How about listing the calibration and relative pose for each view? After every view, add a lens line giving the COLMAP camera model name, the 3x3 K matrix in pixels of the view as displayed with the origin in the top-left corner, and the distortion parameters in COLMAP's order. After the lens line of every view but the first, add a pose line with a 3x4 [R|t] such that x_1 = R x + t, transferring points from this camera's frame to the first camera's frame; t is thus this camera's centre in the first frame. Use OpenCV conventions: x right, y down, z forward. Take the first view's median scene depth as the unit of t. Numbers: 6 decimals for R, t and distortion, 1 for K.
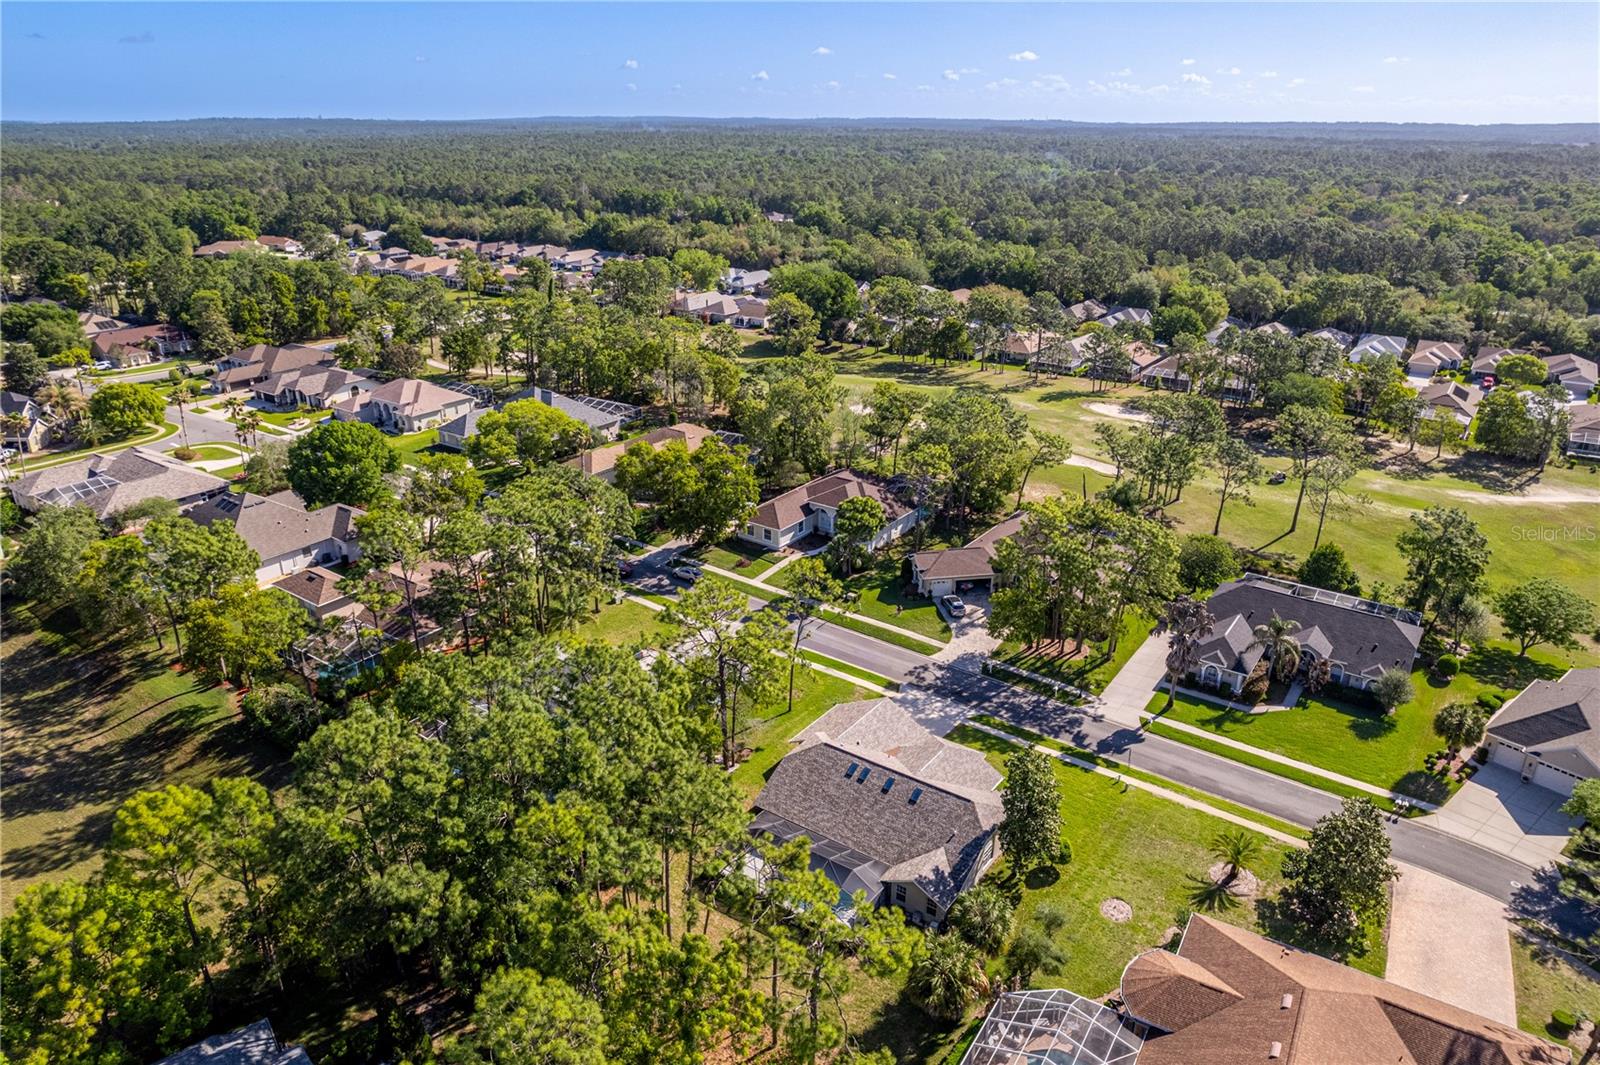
lens RADIAL K [[1046.4, 0, 796.2], [0, 1046.4, 524.1], [0, 0, 1]] dist [-0.070462, 0.059059]
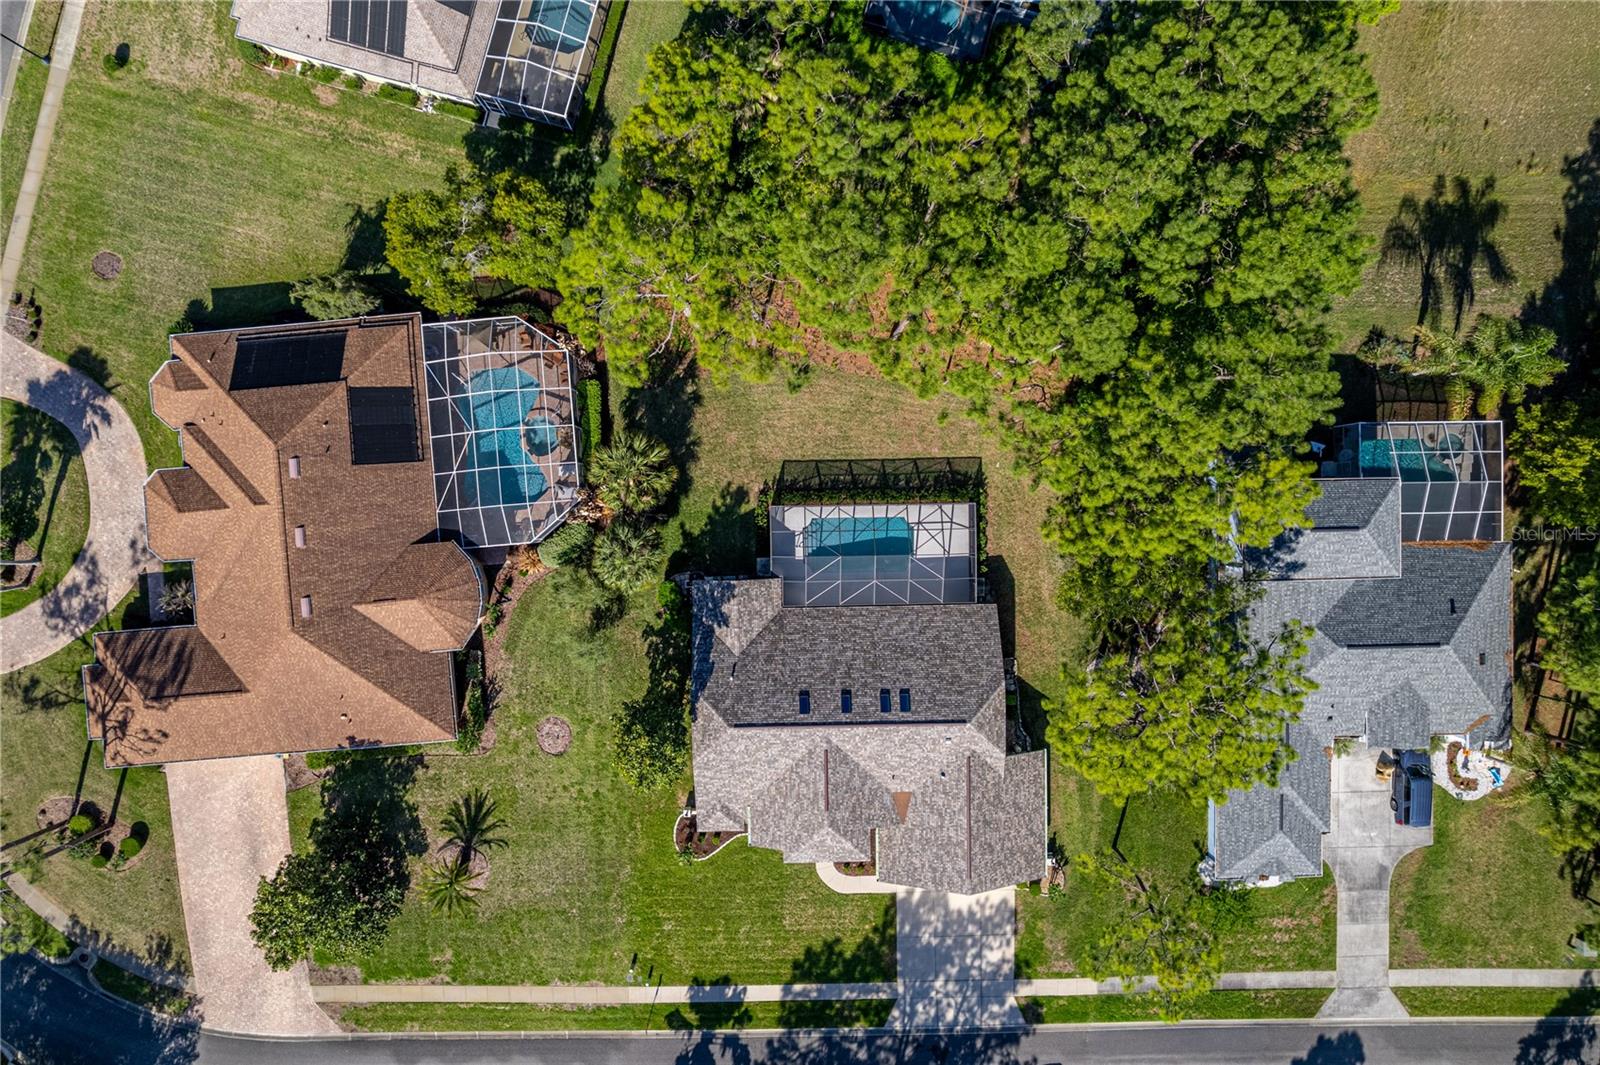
lens RADIAL K [[1028.2, 0, 797.3], [0, 1028.2, 536.3], [0, 0, 1]] dist [-0.074658, 0.060983]
pose [[-0.800936, 0.598632, -0.011905, 0.035703], [-0.238542, -0.300793, 0.923375, -0.248266], [0.549181, 0.742404, 0.383714, 0.400727]]
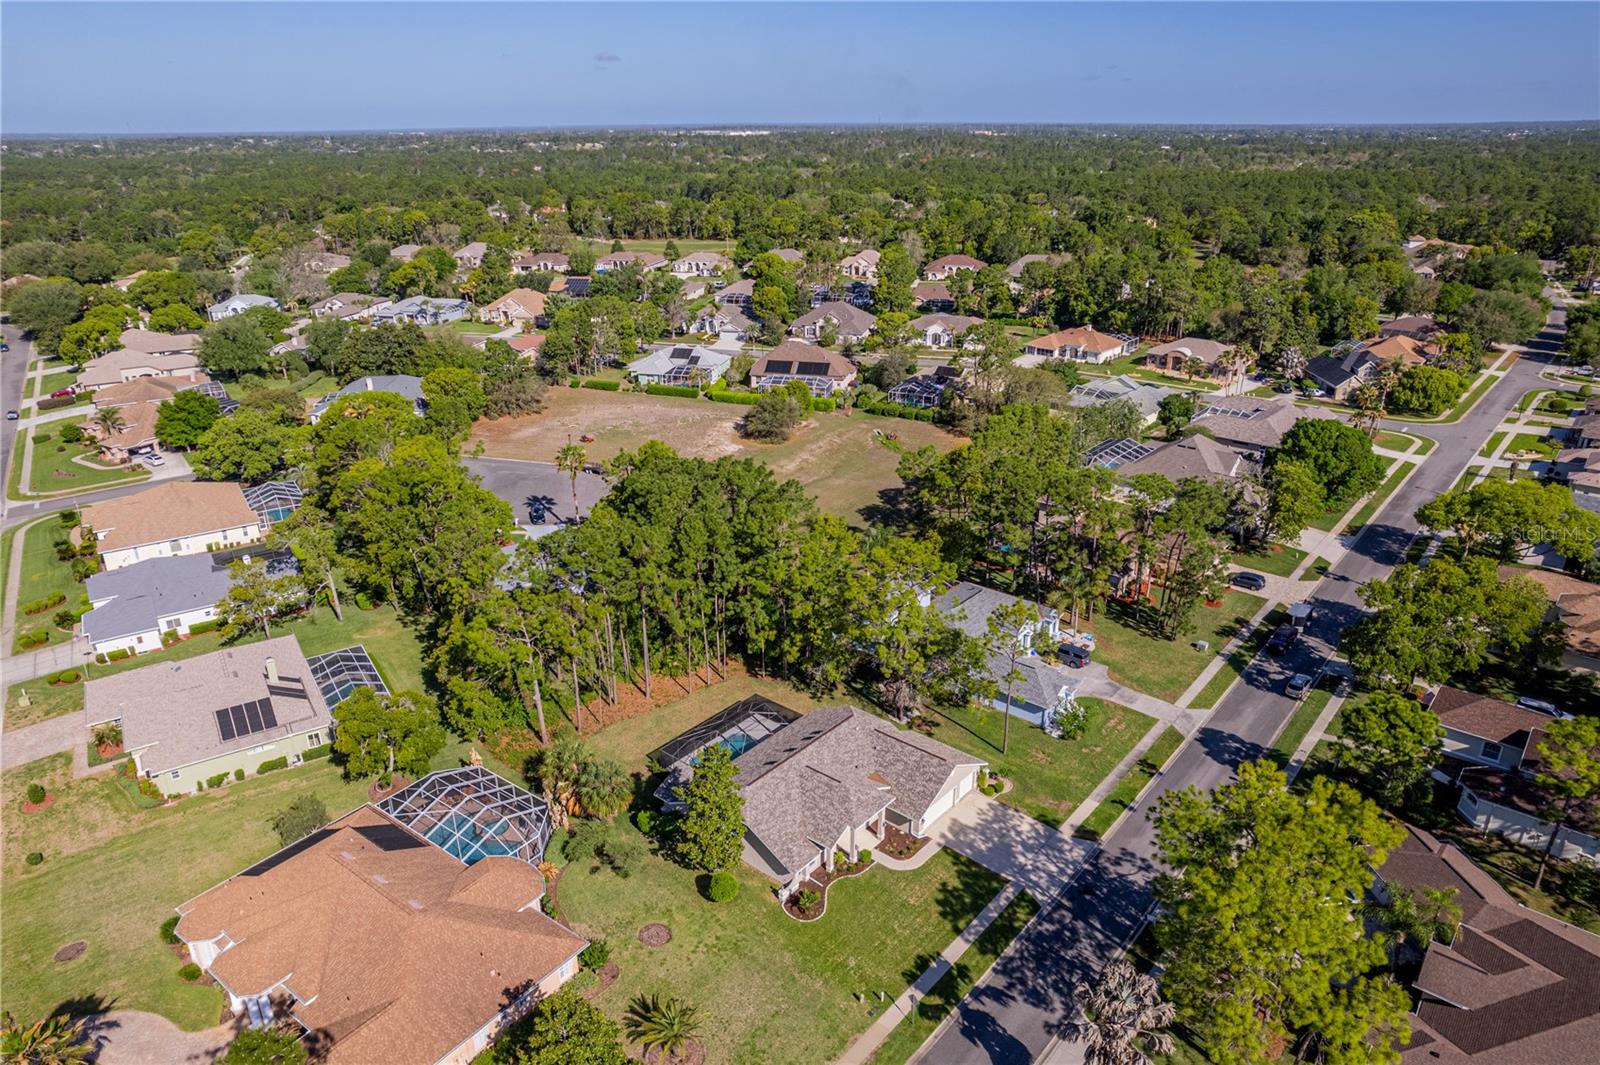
lens RADIAL K [[1046.4, 0, 796.2], [0, 1046.4, 524.1], [0, 0, 1]] dist [-0.070462, 0.059059]
pose [[-0.080439, 0.360008, -0.929475, 0.648472], [-0.357095, 0.860192, 0.364077, -0.219420], [0.930598, 0.361197, 0.059364, 0.562967]]
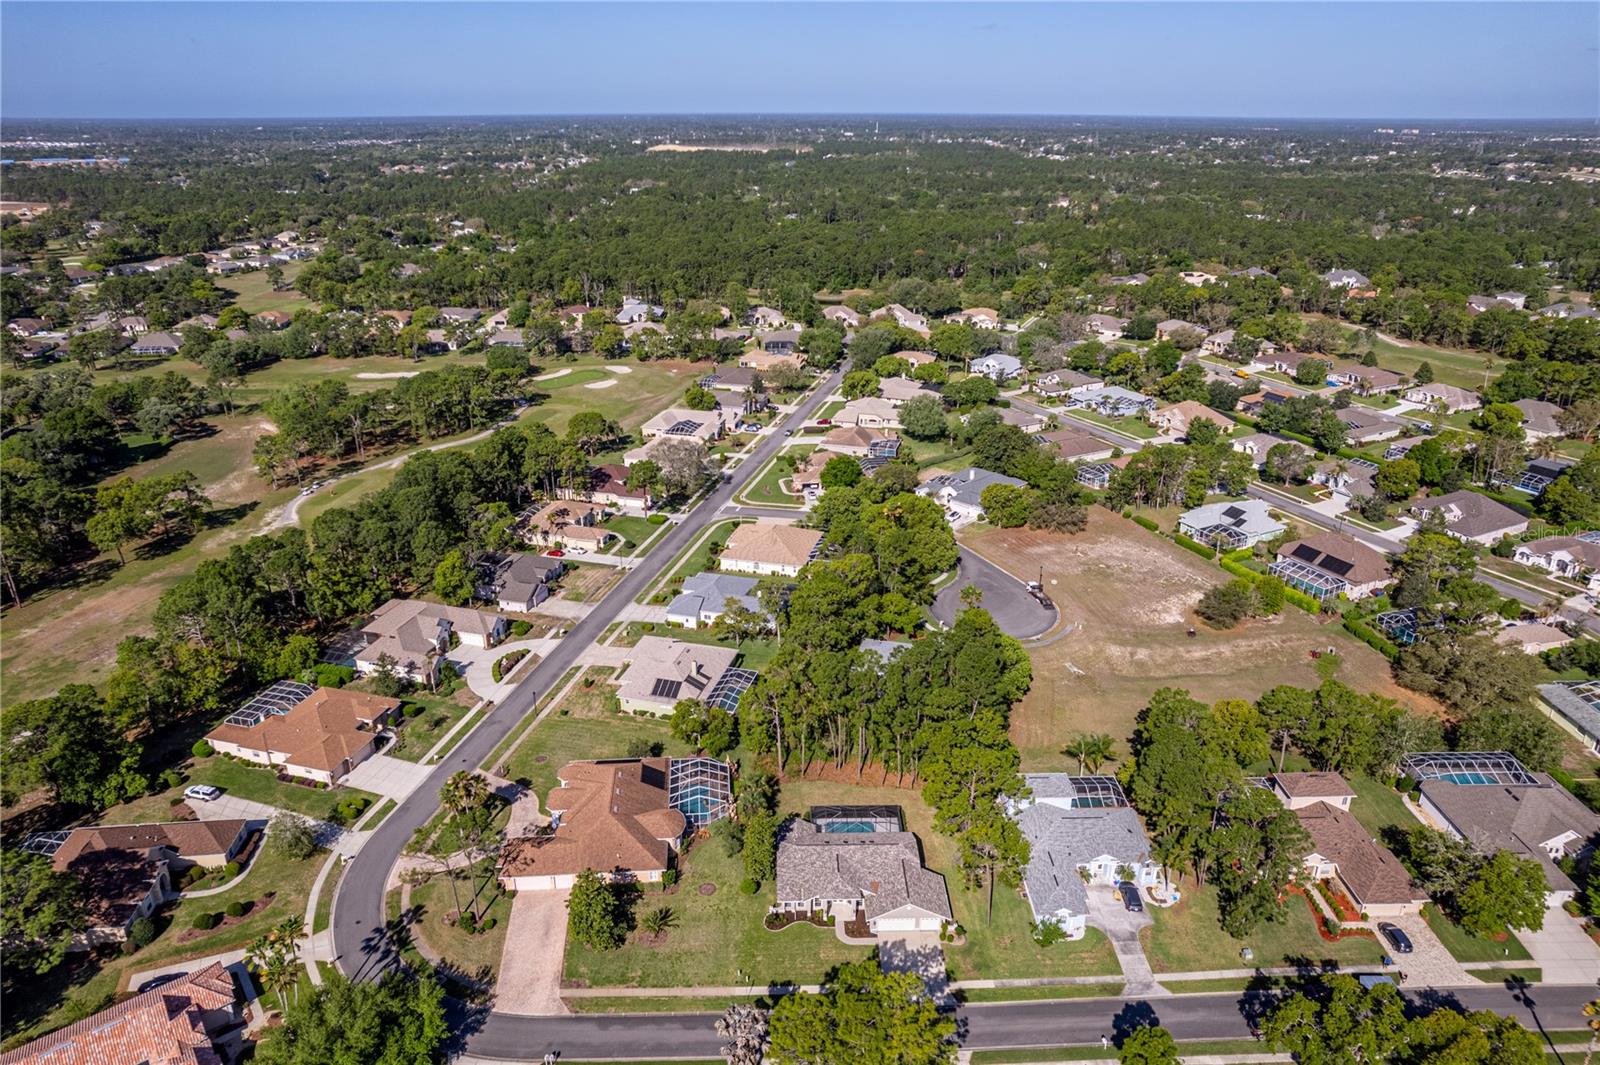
lens RADIAL K [[1058.8, 0, 800.0], [0, 1058.8, 532.5], [0, 0, 1]] dist [-0.051714, -0.000527]
pose [[-0.798558, 0.221290, -0.559764, 0.646595], [-0.224228, 0.753665, 0.617828, -0.758333], [0.558593, 0.618886, -0.552226, 1.039720]]
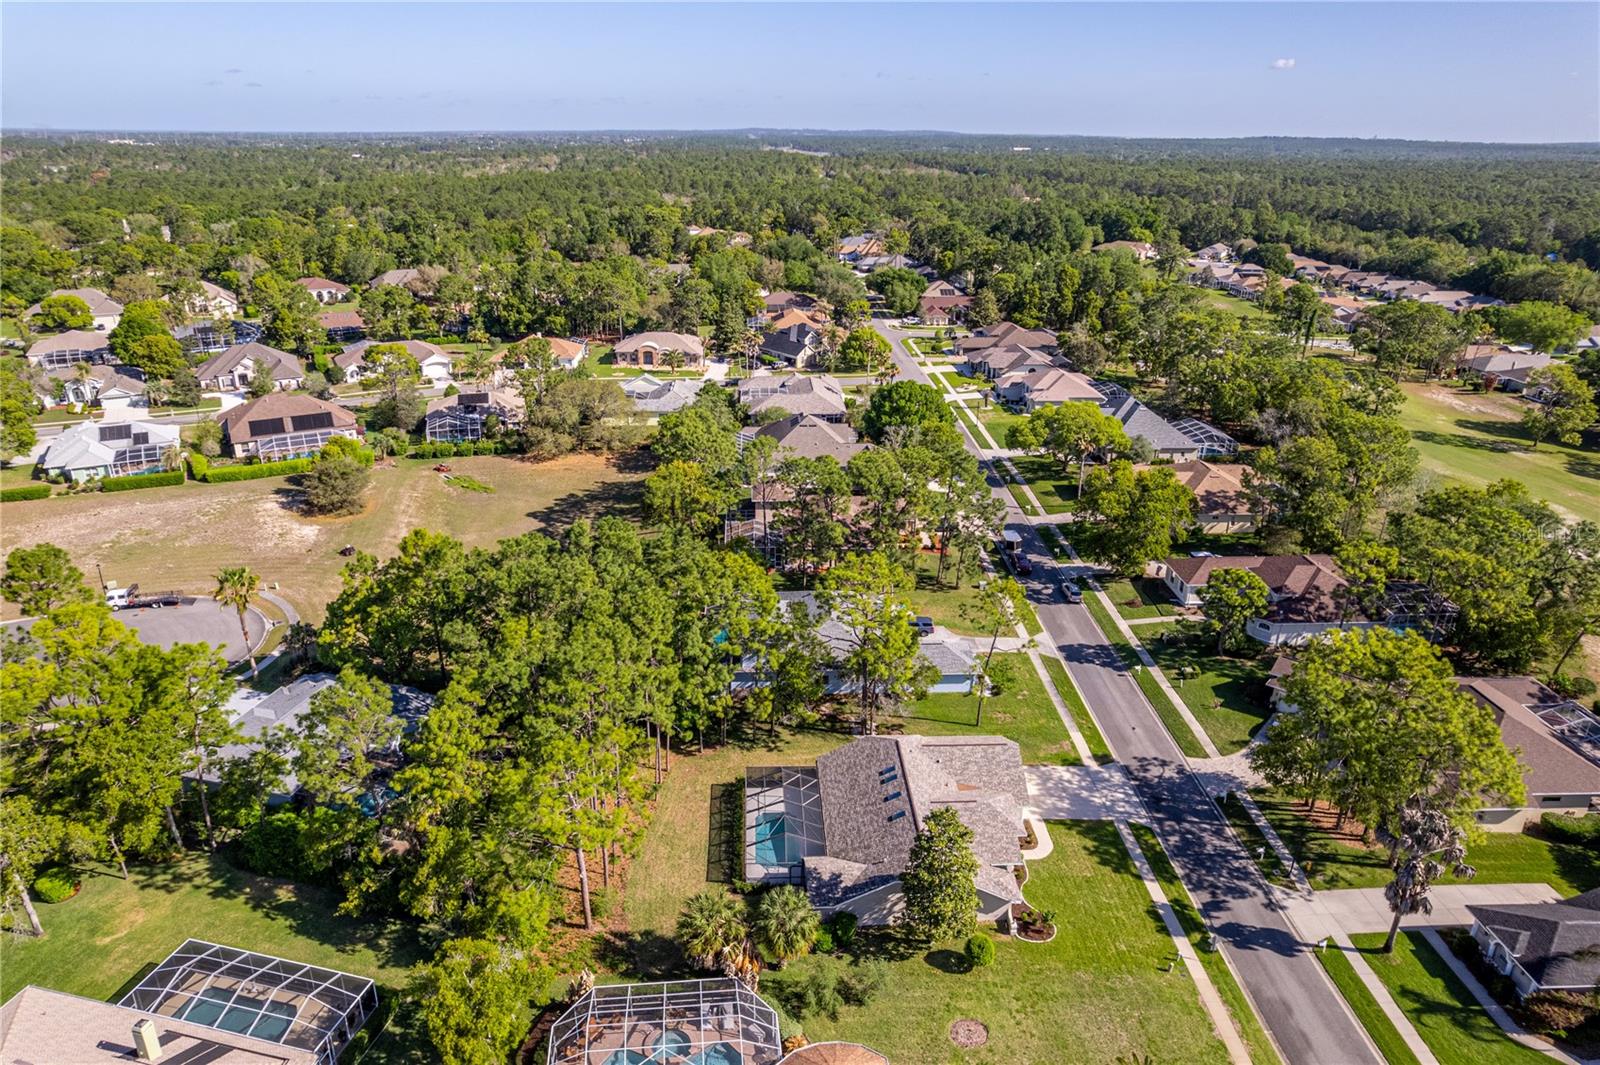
lens RADIAL K [[1024.9, 0, 799.6], [0, 1024.9, 528.0], [0, 0, 1]] dist [-0.081758, 0.074703]
pose [[0.619625, 0.290571, -0.729132, 0.436918], [-0.294388, 0.947171, 0.127289, -0.058740], [0.727599, 0.135776, 0.672431, 0.161021]]
